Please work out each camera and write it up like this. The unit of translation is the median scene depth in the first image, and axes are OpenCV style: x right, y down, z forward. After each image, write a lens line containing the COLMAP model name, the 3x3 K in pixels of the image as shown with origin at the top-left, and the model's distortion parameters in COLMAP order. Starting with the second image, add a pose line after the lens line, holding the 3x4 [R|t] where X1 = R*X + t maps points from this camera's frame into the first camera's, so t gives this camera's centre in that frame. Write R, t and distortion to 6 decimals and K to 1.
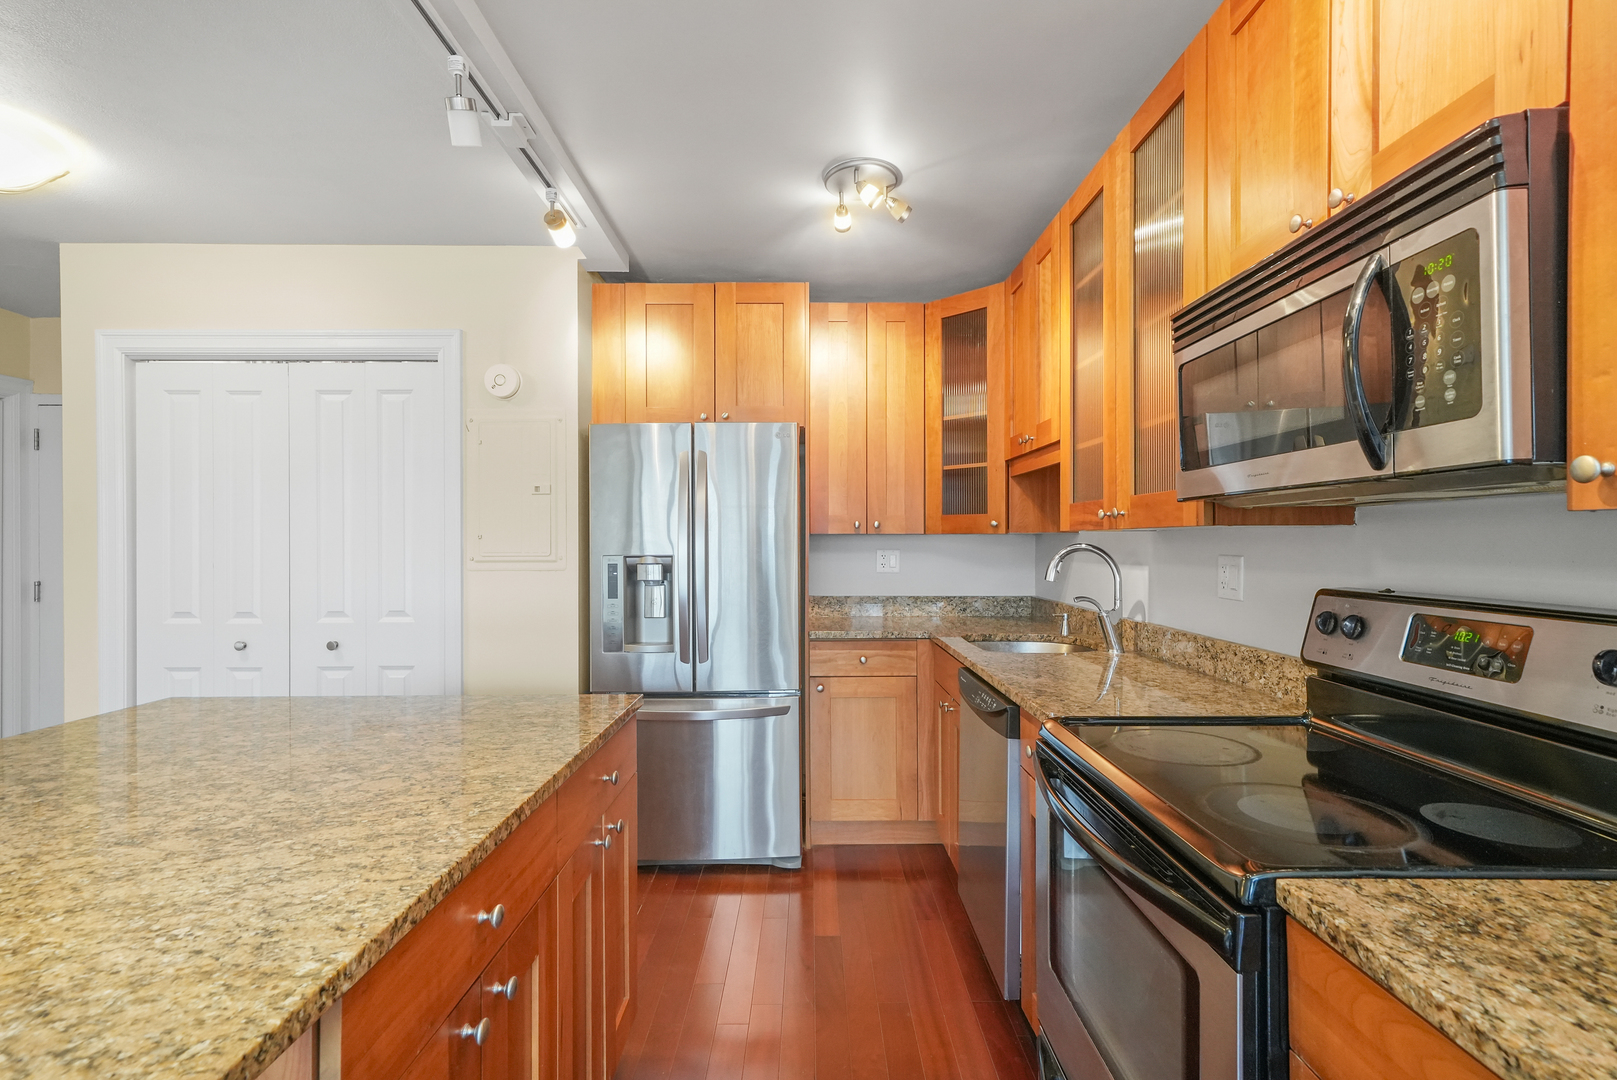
lens RADIAL K [[759.9, 0, 808.5], [0, 759.9, 540.0], [0, 0, 1]] dist [0.014400, 0.000605]
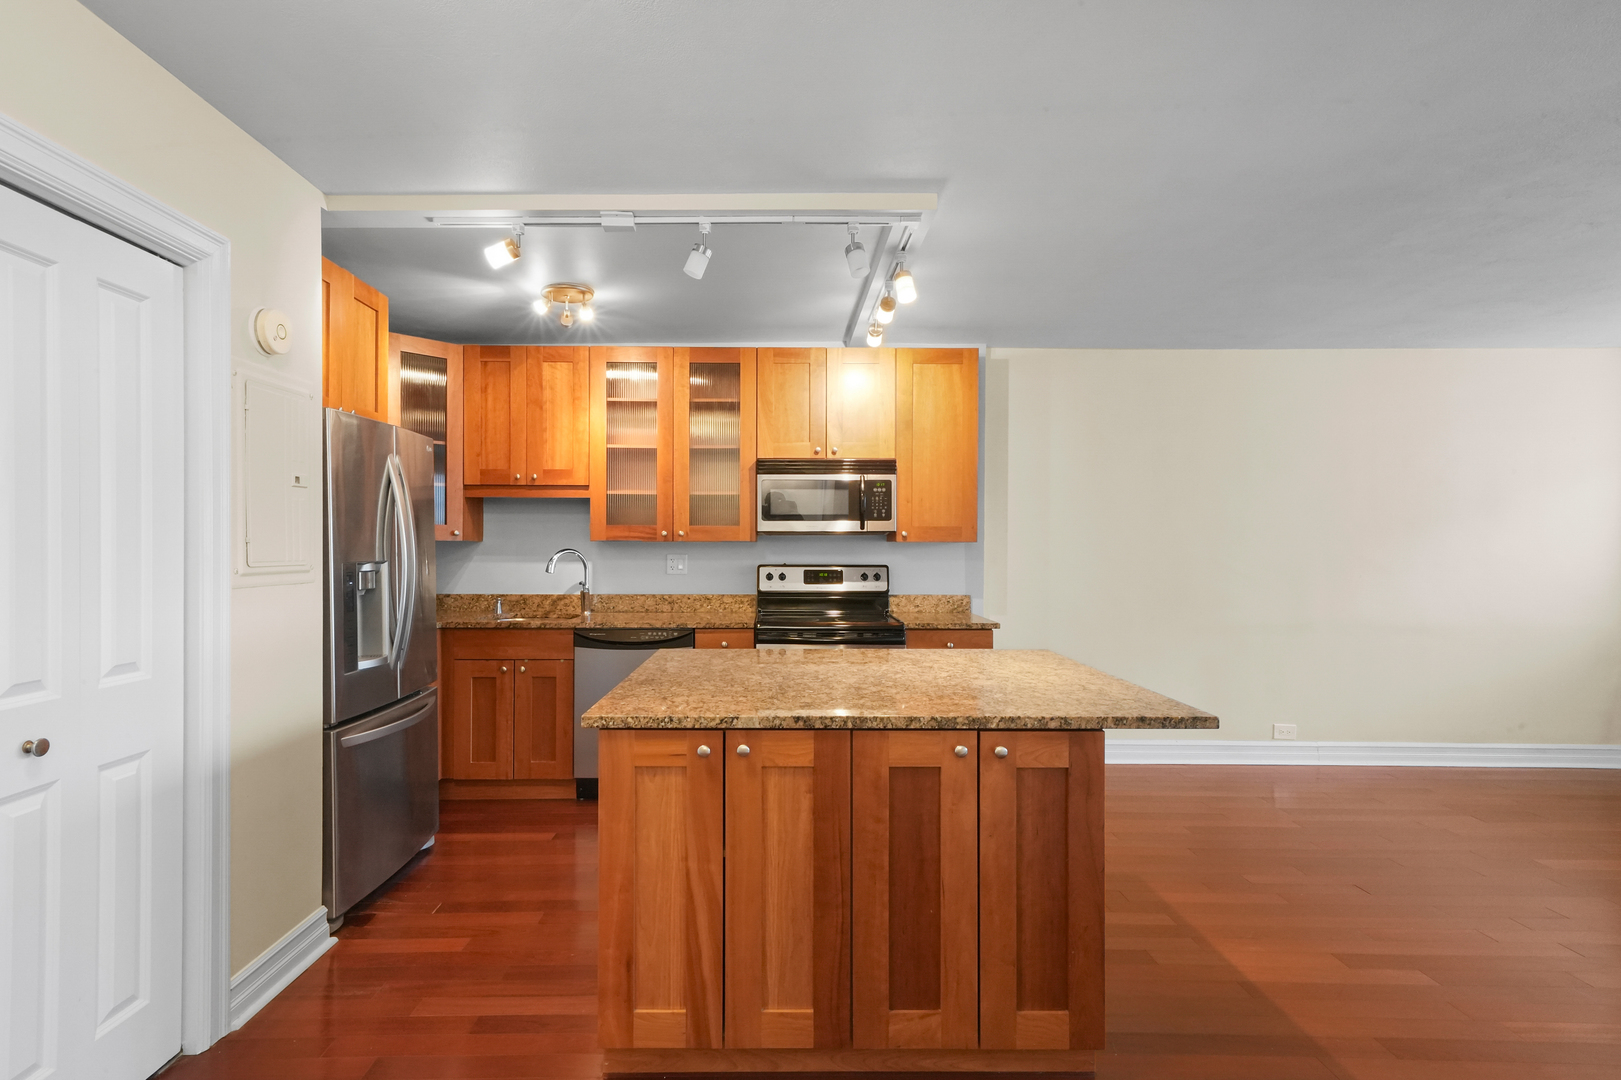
lens RADIAL K [[799.1, 0, 780.0], [0, 799.1, 549.0], [0, 0, 1]] dist [0.011442, 0.000169]
pose [[-0.000635, -0.002013, 0.999998, -1.449128], [-0.003809, 0.999991, 0.002011, 0.000612], [-0.999993, -0.003808, -0.000643, 0.614116]]
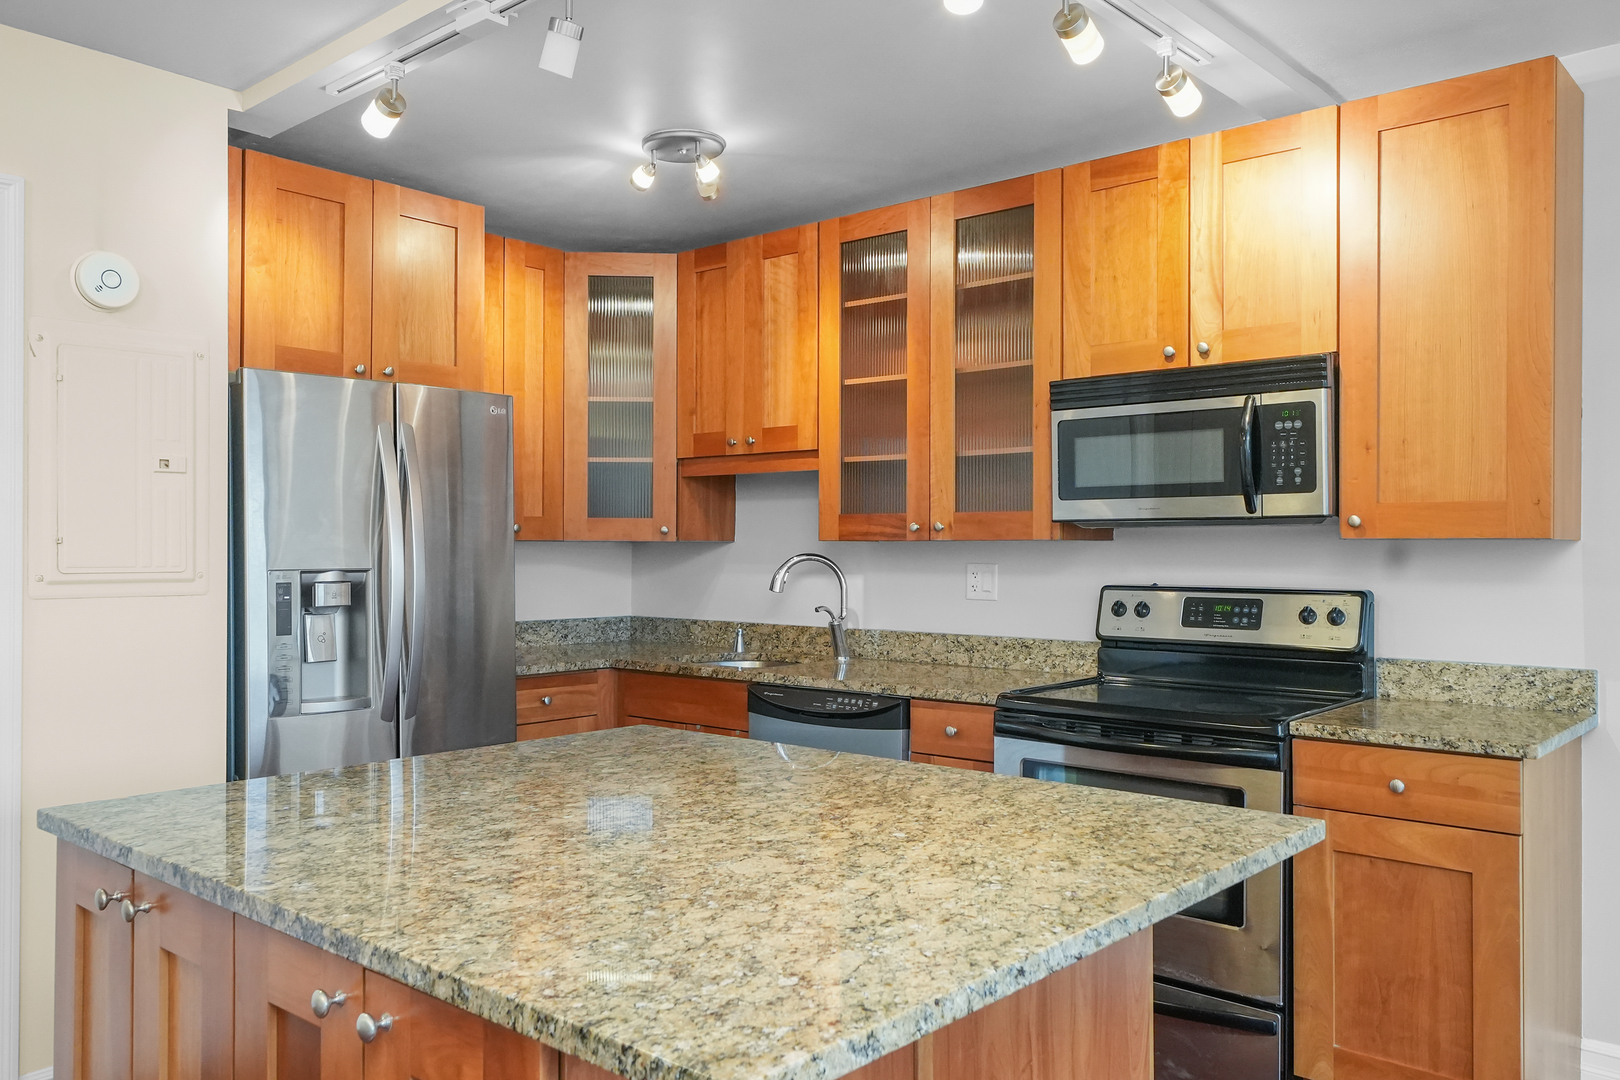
lens RADIAL K [[1246.4, 0, 805.5], [0, 1246.4, 544.2], [0, 0, 1]] dist [0.016352, 0.008073]
pose [[0.661768, 0.006725, 0.749679, -0.945323], [-0.004949, 0.999977, -0.004601, 0.000451], [-0.749692, -0.000666, 0.661786, -0.075505]]
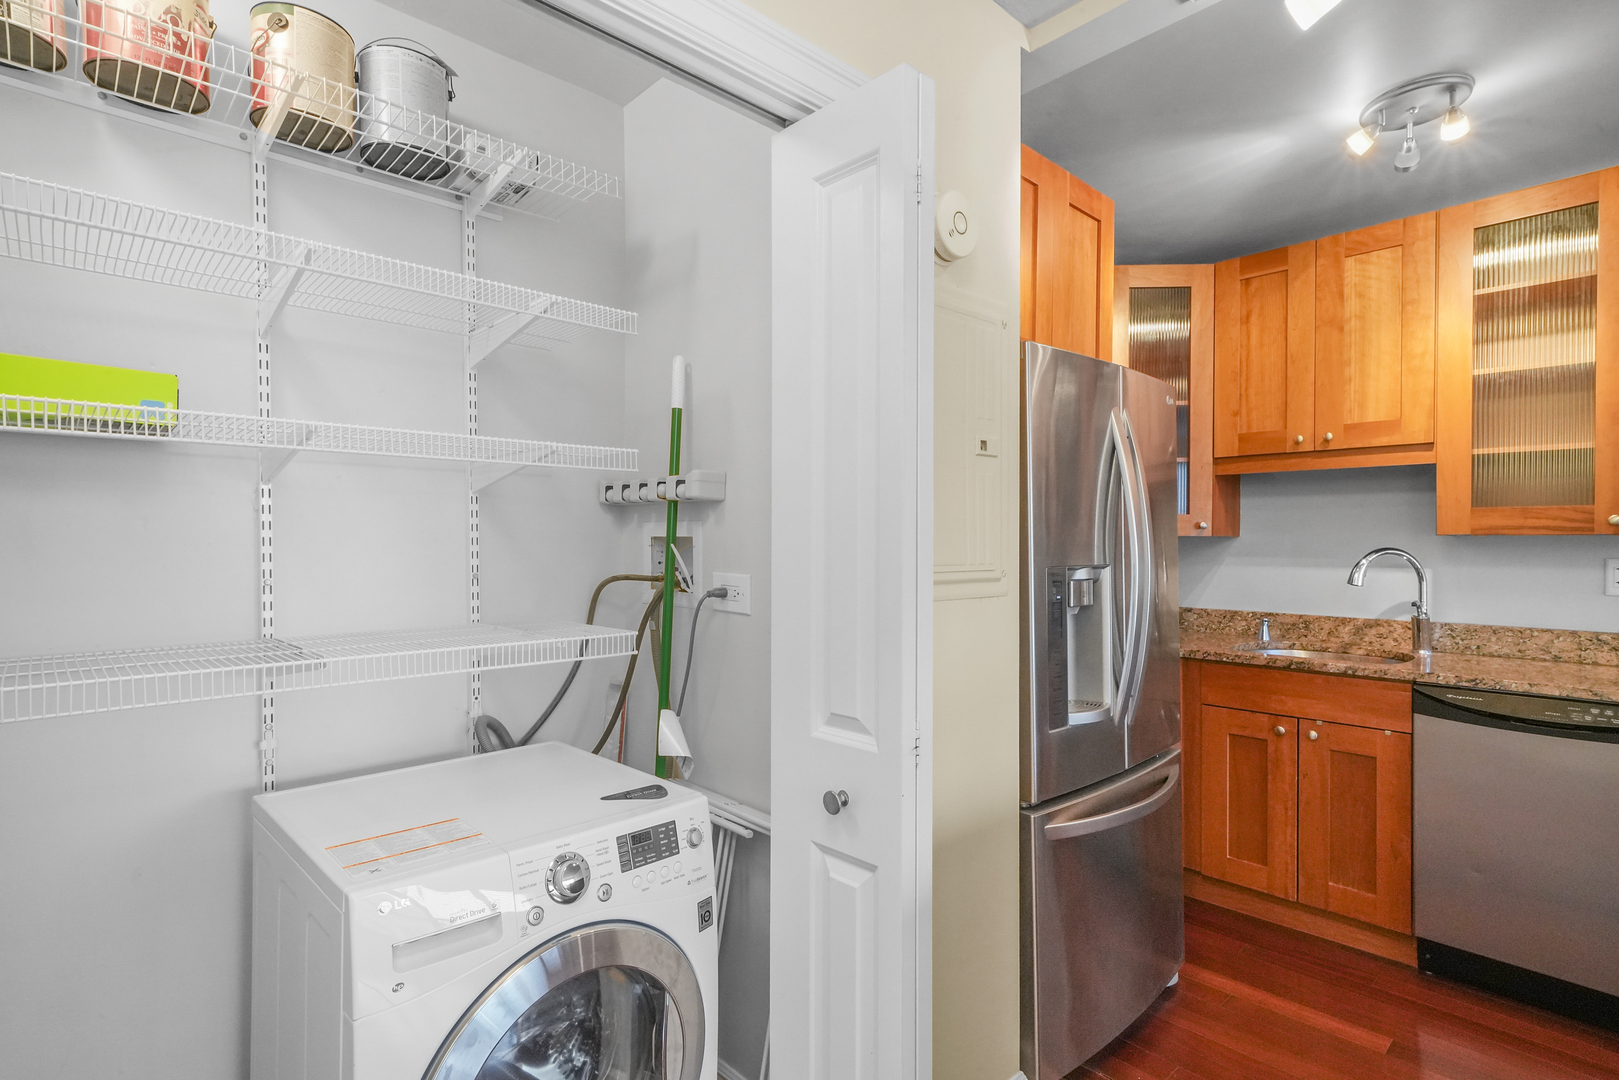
lens RADIAL K [[802.6, 0, 805.7], [0, 802.6, 543.1], [0, 0, 1]] dist [0.011851, 0.000646]
pose [[0.731324, 0.002913, 0.682024, -1.018154], [-0.005055, 0.999987, 0.001150, 0.001814], [-0.682012, -0.004289, 0.731329, 0.821828]]
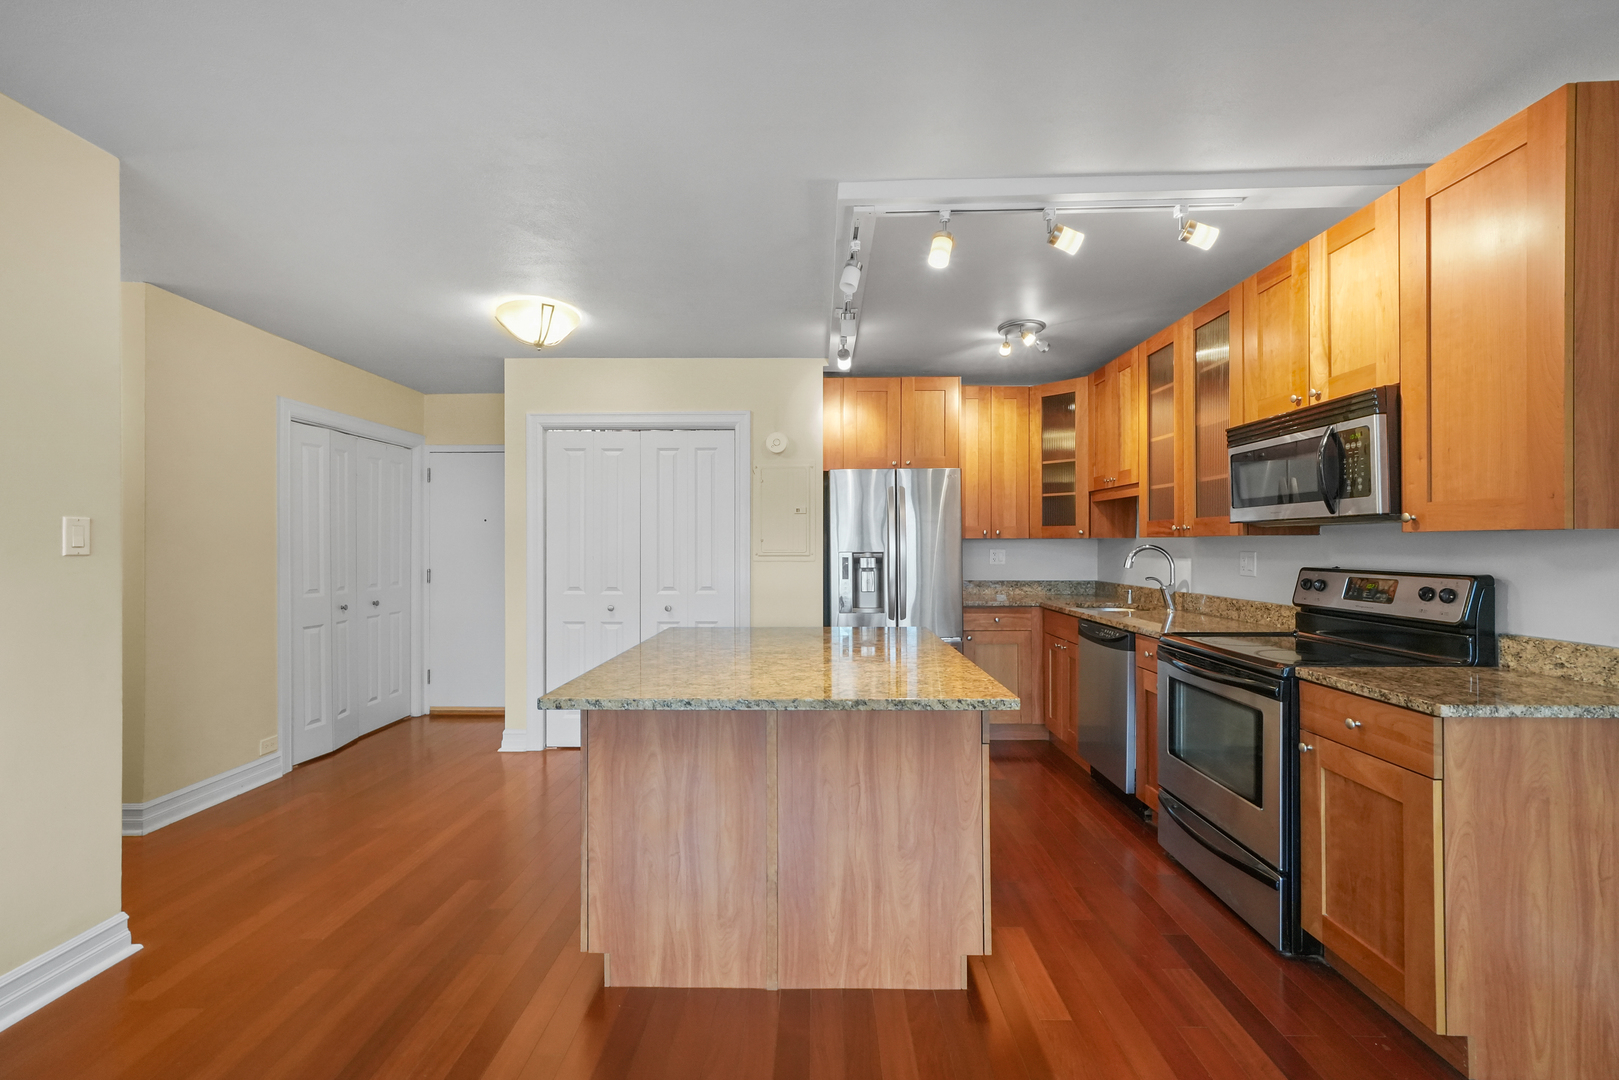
lens RADIAL K [[678.3, 0, 809.5], [0, 678.3, 540.0], [0, 0, 1]] dist [0.004384, 0.000430]
pose [[0.999929, 0.001380, -0.011819, -0.385393], [-0.001430, 0.999990, -0.004207, 0.001389], [0.011813, 0.004224, 0.999921, -0.509734]]
